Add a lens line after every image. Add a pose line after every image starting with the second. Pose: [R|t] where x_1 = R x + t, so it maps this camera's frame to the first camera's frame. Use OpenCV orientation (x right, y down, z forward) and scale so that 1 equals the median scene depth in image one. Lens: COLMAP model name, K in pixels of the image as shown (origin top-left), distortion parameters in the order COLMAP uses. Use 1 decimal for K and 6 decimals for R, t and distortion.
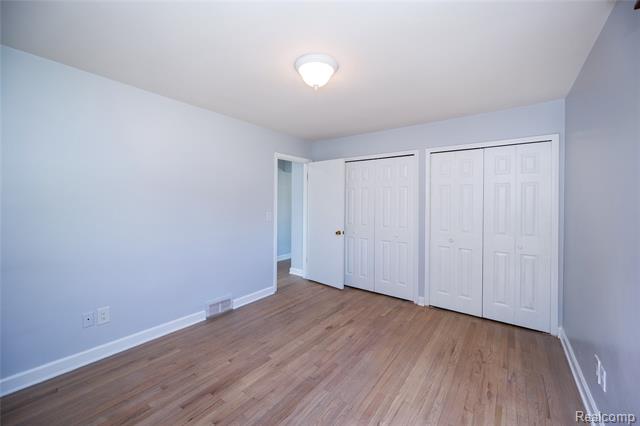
lens RADIAL K [[252.0, 0, 322.1], [0, 252.0, 201.0], [0, 0, 1]] dist [-0.001843, -0.000215]
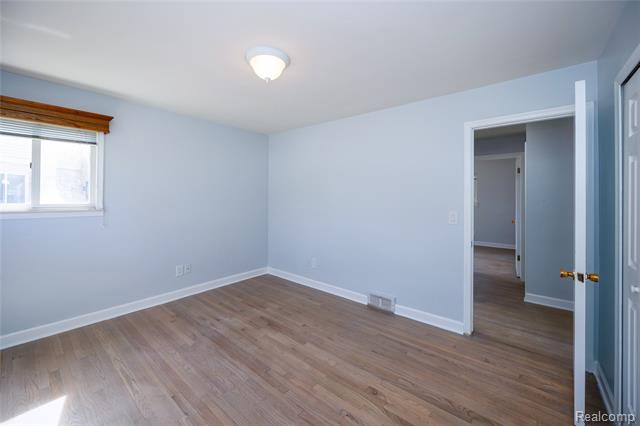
lens RADIAL K [[252.0, 0, 322.1], [0, 252.0, 201.0], [0, 0, 1]] dist [-0.001843, -0.000215]
pose [[-0.054193, 0.003426, -0.998525, 0.828380], [-0.000058, 0.999994, 0.003434, 0.015309], [0.998530, 0.000244, -0.054192, 1.101042]]
